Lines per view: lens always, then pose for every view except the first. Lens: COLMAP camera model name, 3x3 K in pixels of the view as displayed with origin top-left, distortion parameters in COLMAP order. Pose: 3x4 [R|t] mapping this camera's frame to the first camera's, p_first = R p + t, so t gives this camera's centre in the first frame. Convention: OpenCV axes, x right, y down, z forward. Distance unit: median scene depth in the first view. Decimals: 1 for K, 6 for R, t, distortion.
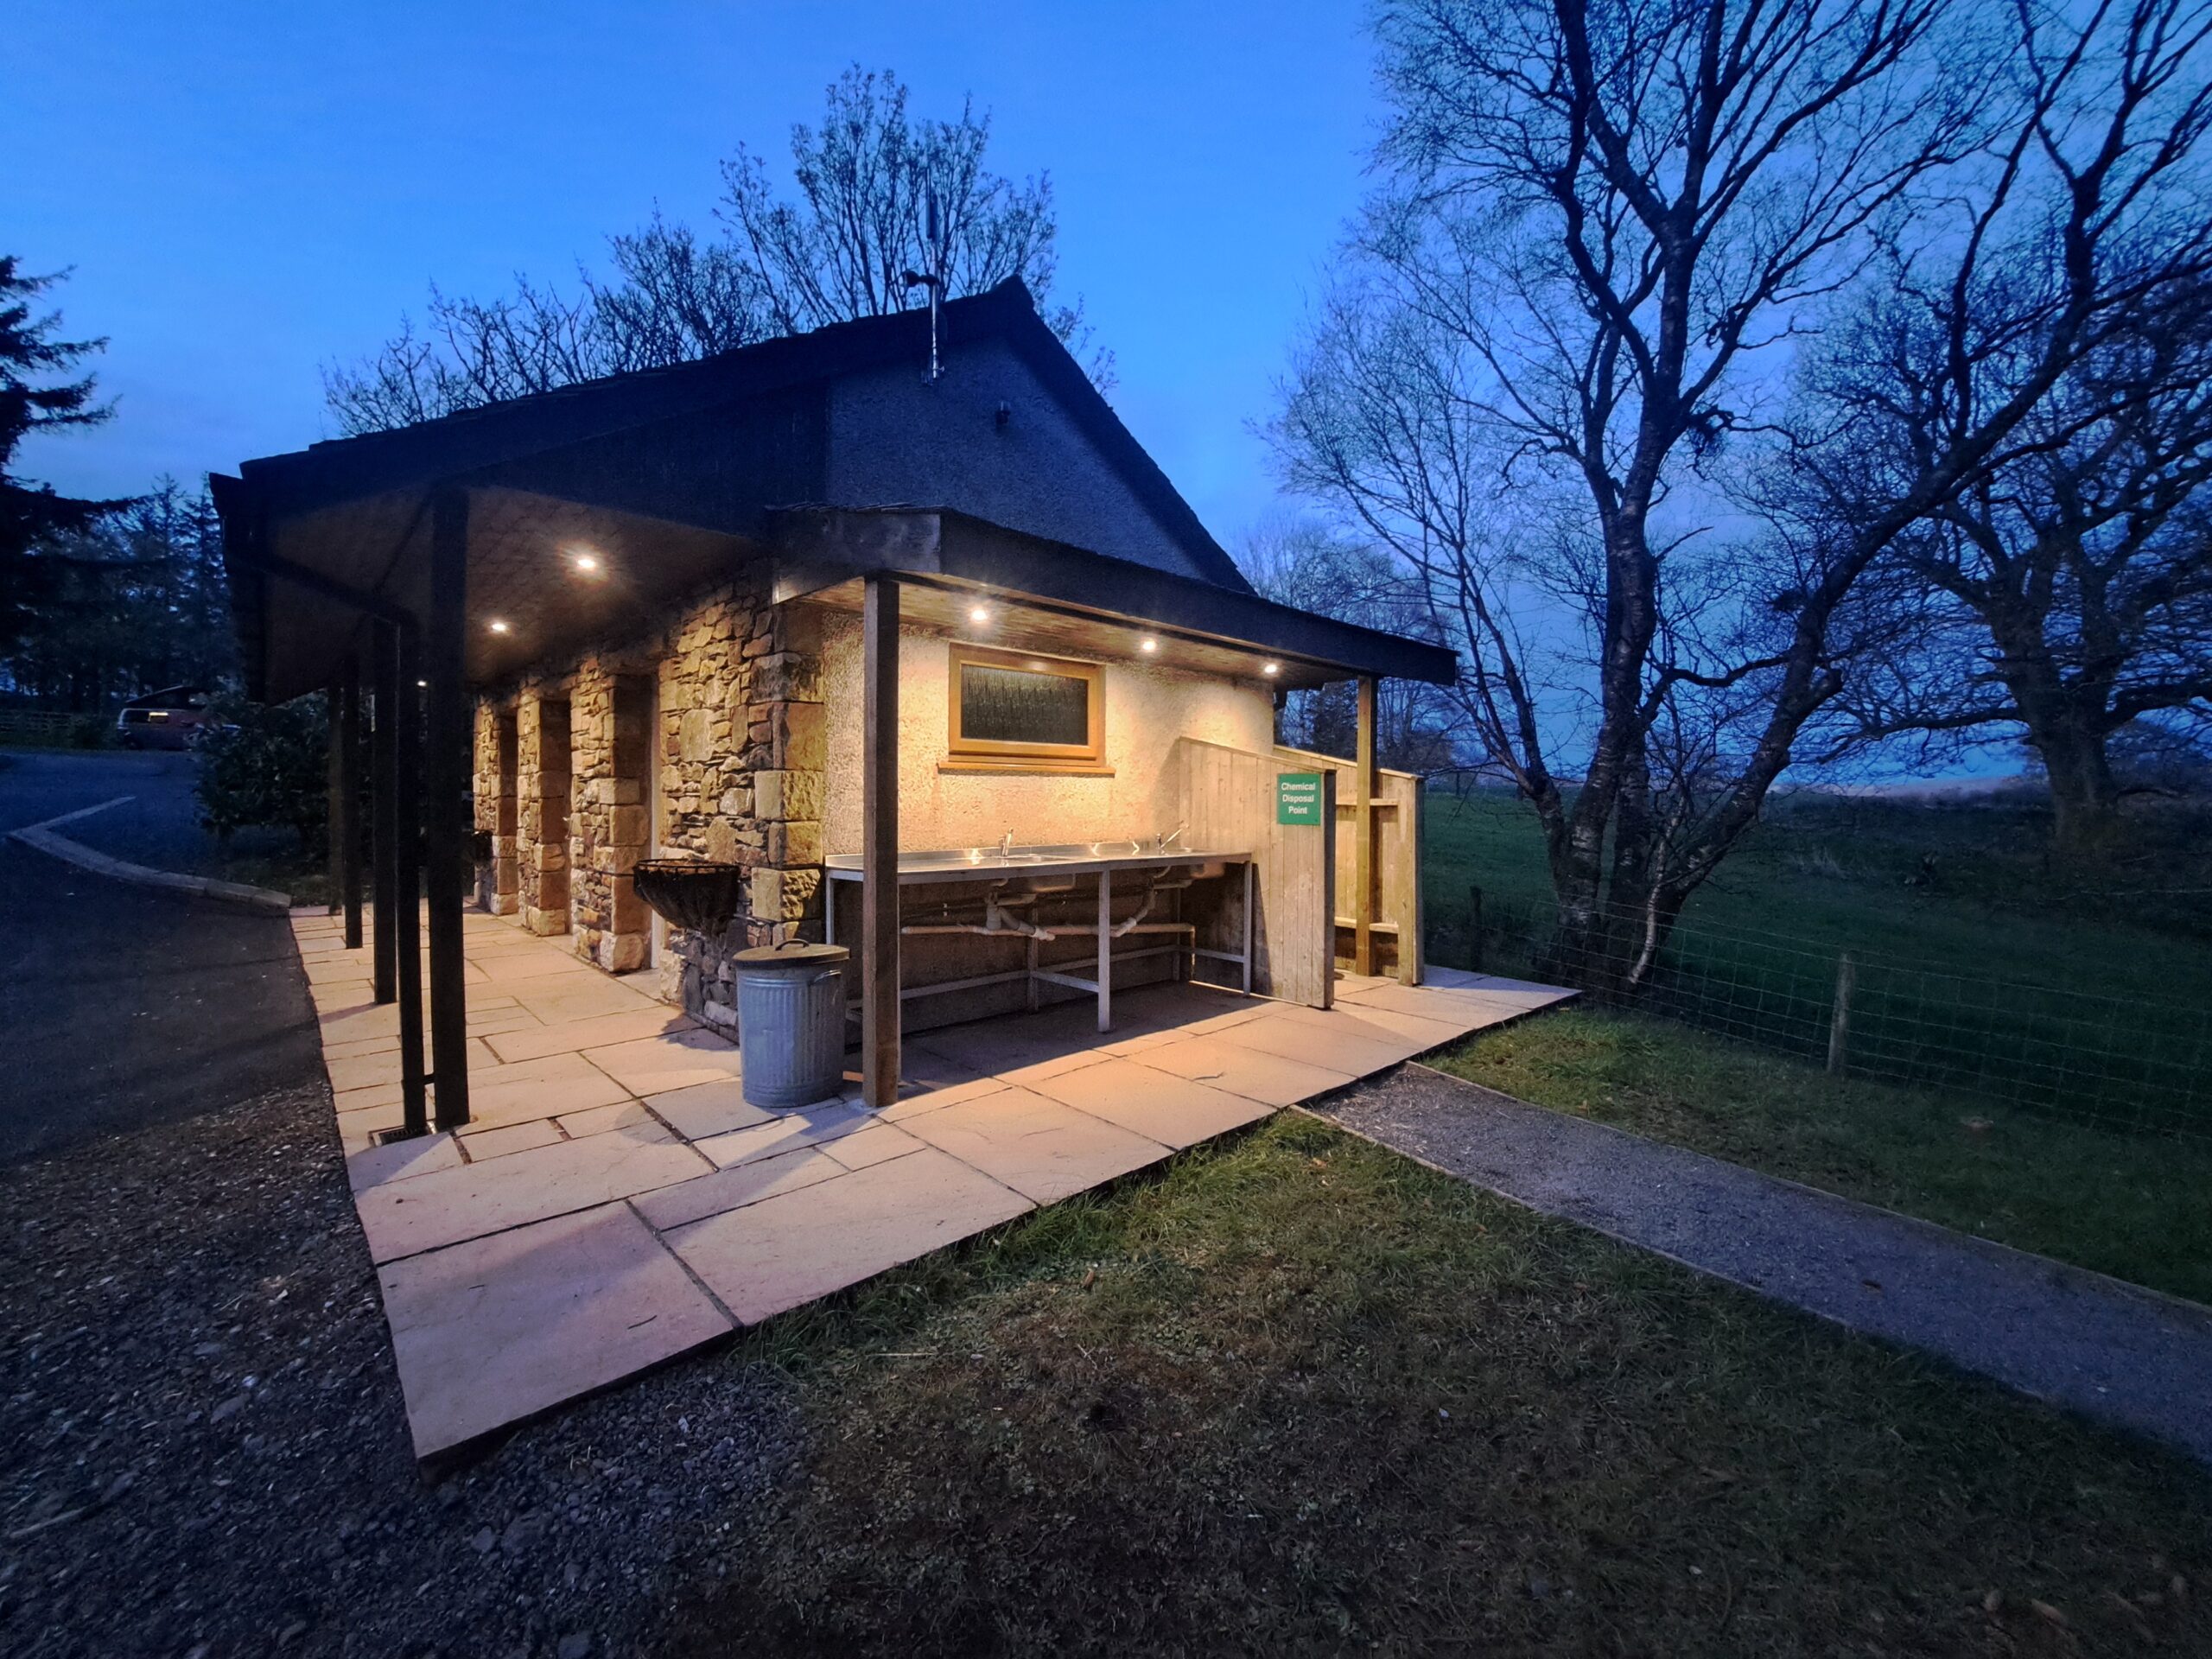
lens RADIAL K [[867.5, 0, 1106.3], [0, 867.5, 819.7], [0, 0, 1]] dist [-0.017305, 0.000578]
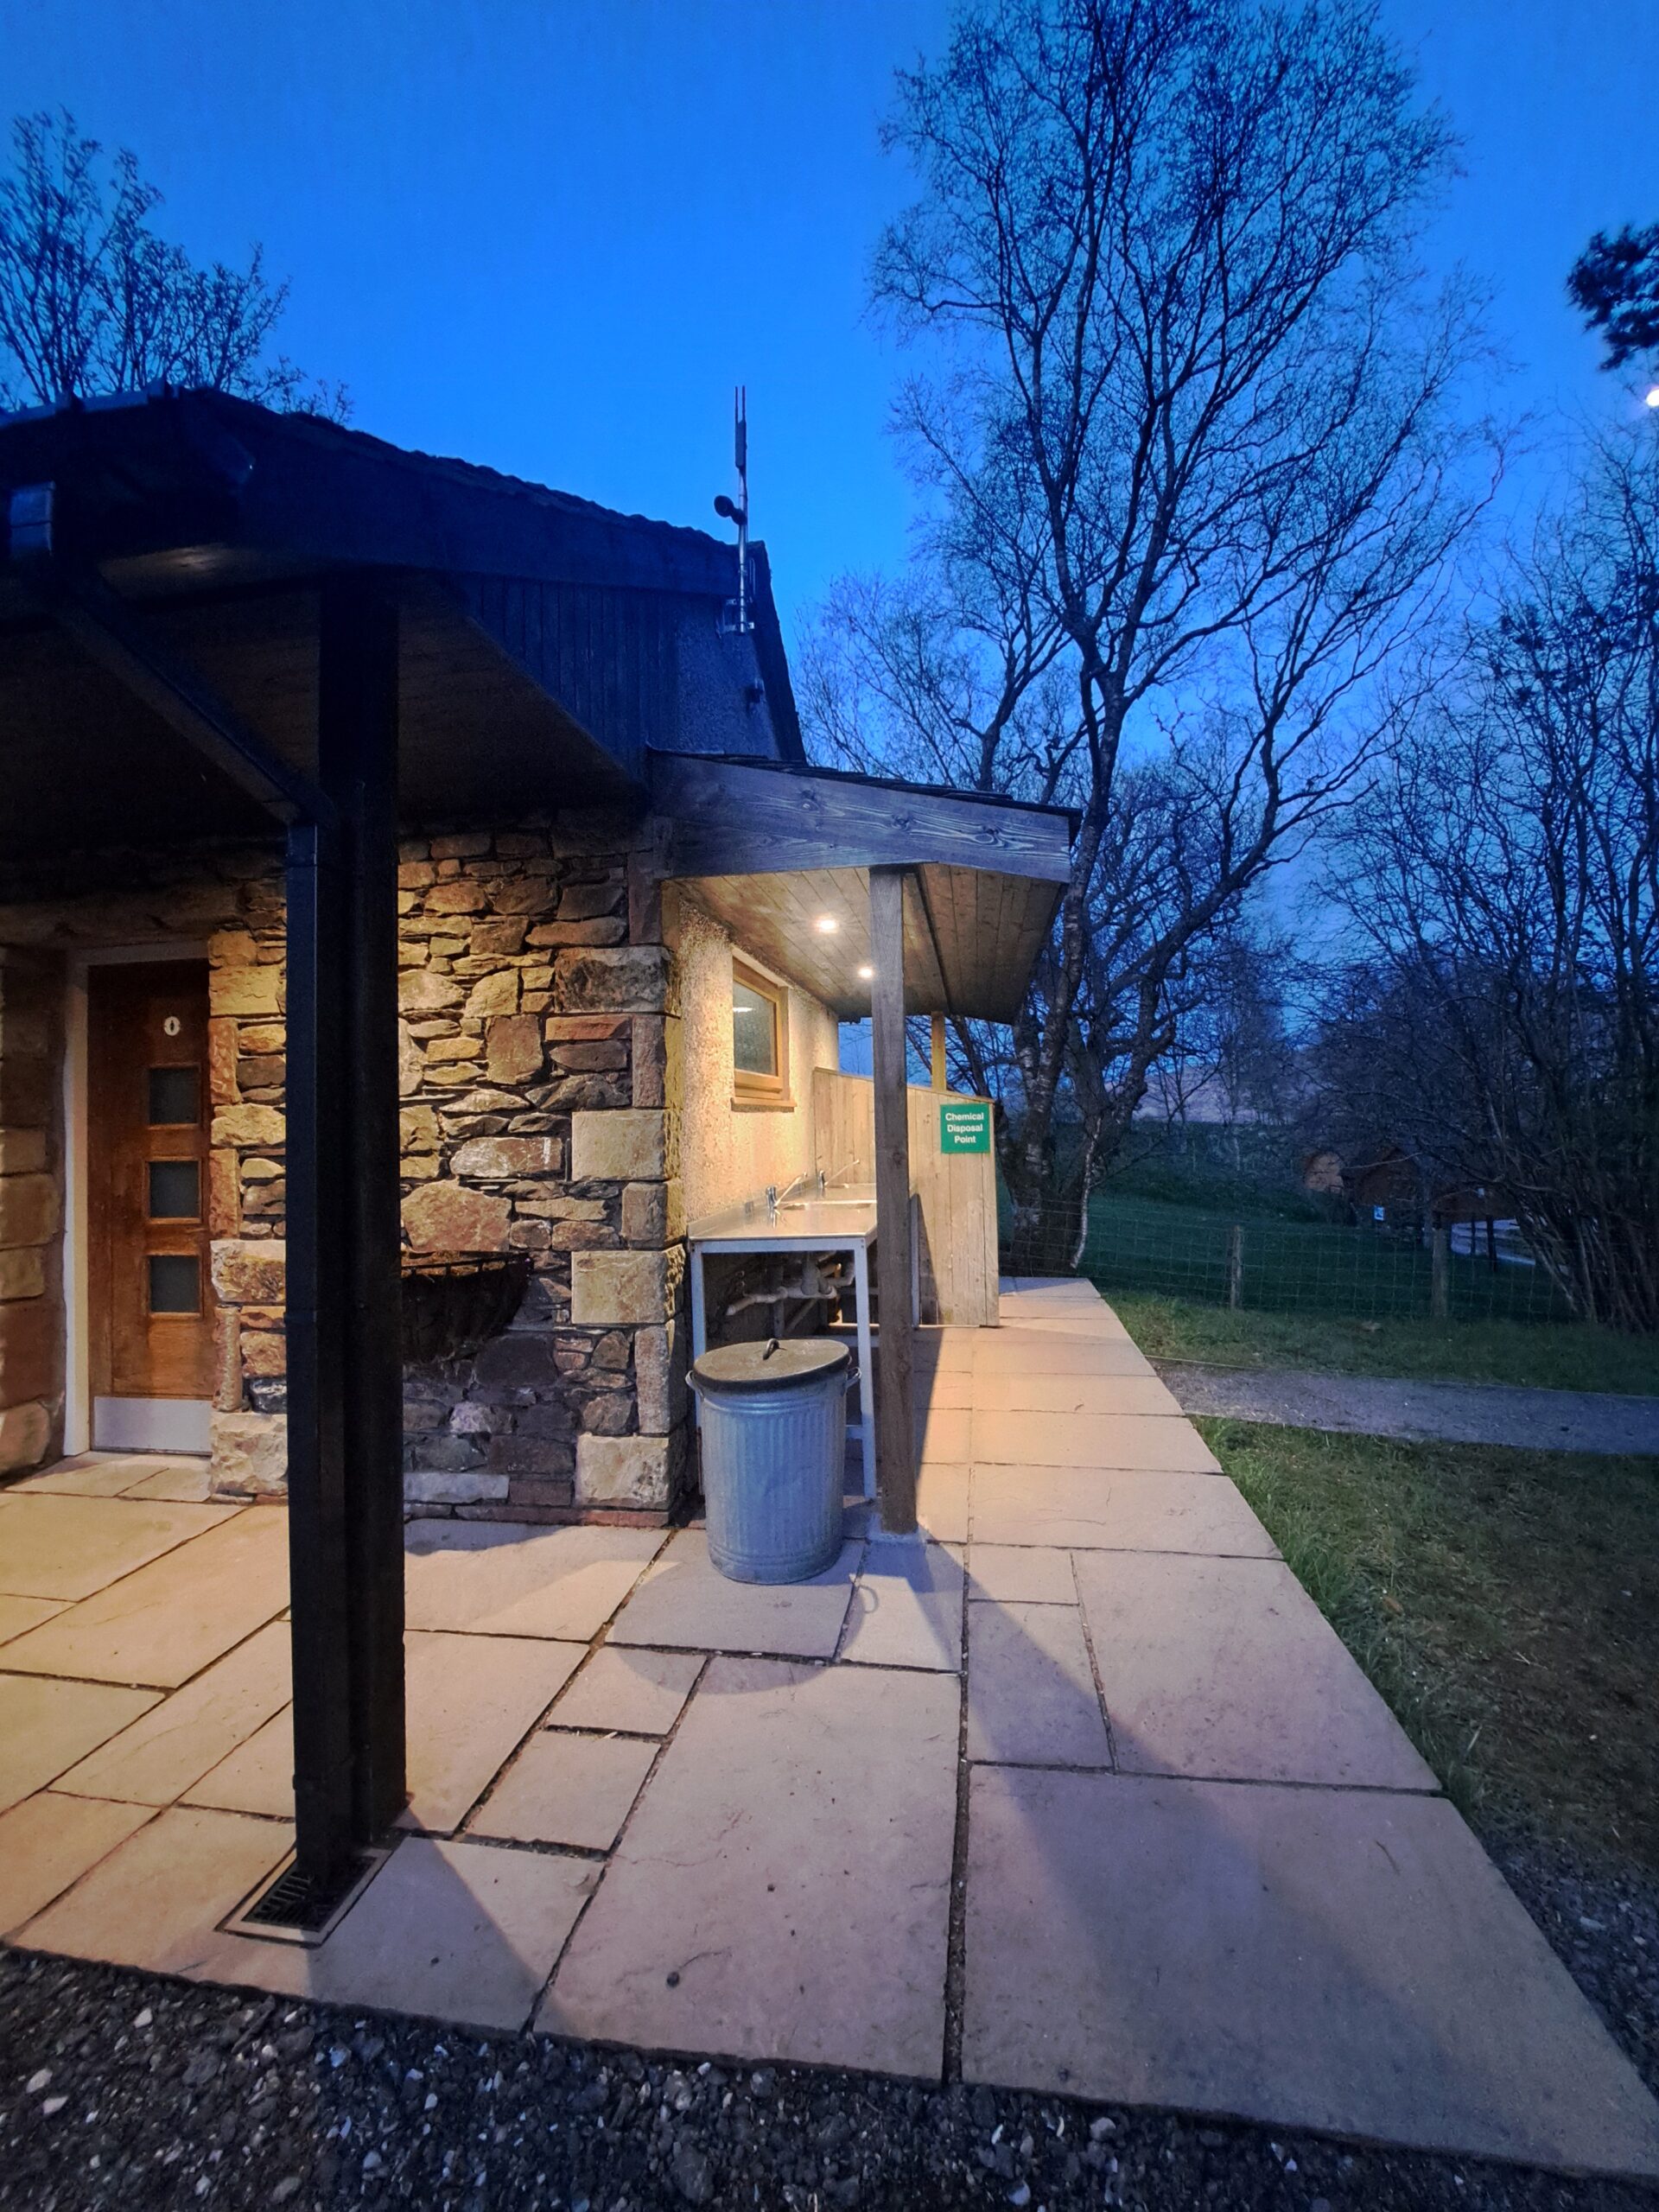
lens RADIAL K [[867.5, 0, 834.2], [0, 867.5, 1105.4], [0, 0, 1]] dist [-0.017305, 0.000578]
pose [[0.796275, -0.014212, 0.604768, -0.675083], [0.043559, 0.998476, -0.033888, -0.029416], [-0.603365, 0.053327, 0.795680, 0.333420]]
